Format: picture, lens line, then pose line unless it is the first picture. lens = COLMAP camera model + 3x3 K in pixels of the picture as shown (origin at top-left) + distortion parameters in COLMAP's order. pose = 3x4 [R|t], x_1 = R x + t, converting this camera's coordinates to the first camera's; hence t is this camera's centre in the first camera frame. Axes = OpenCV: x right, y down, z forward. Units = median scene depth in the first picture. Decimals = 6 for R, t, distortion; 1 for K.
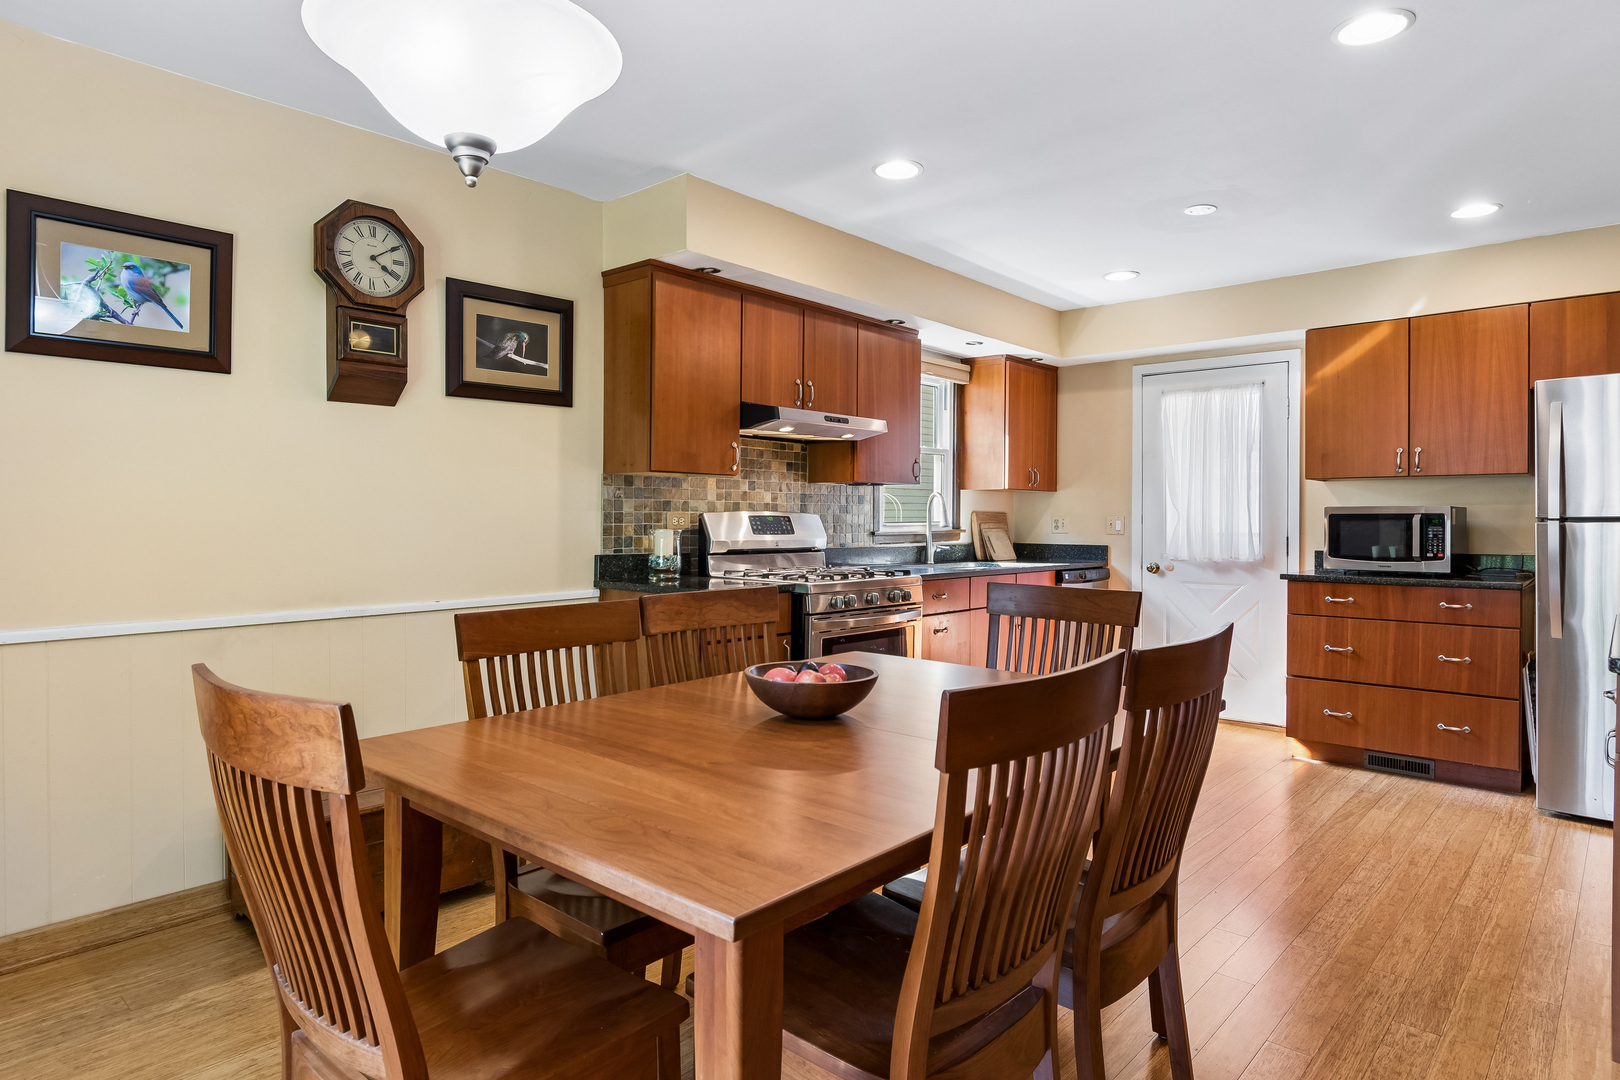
lens RADIAL K [[932.3, 0, 807.4], [0, 932.3, 535.9], [0, 0, 1]] dist [-0.005190, -0.002895]
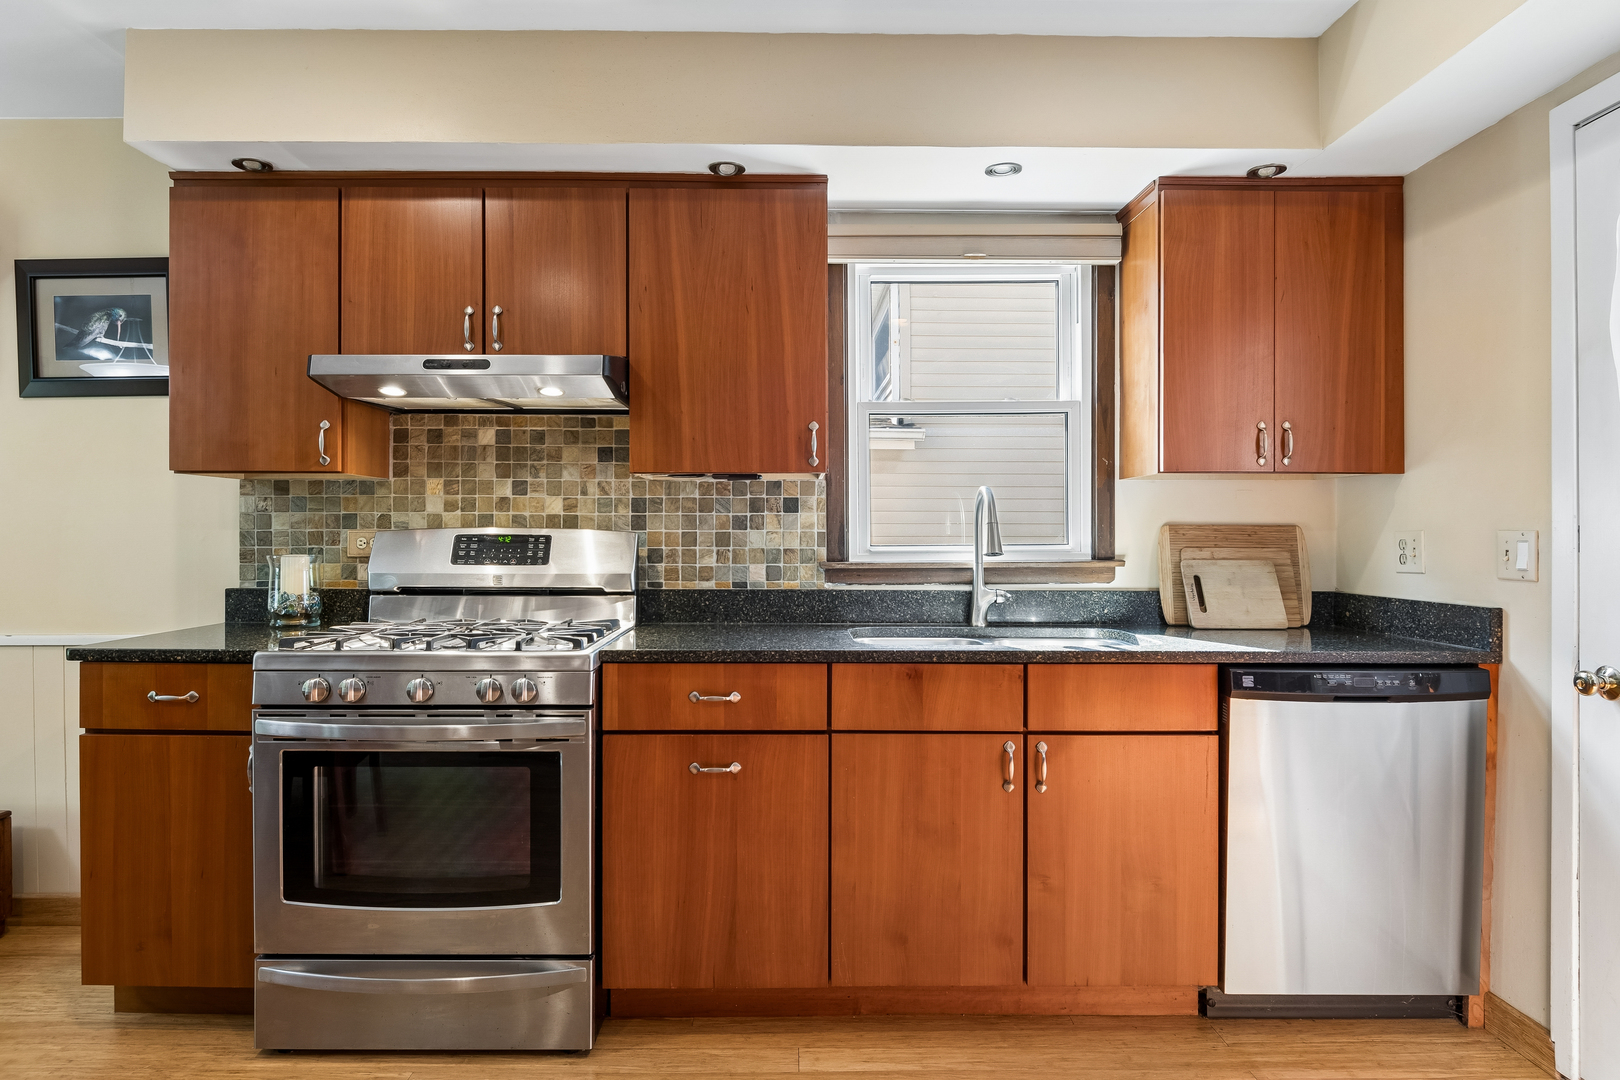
lens RADIAL K [[932.3, 0, 808.1], [0, 932.3, 538.3], [0, 0, 1]] dist [-0.005190, -0.002895]
pose [[0.670686, -0.003573, -0.741732, 0.548745], [-0.012677, 0.999787, -0.016279, -0.011464], [0.741633, 0.020321, 0.670498, 0.721346]]
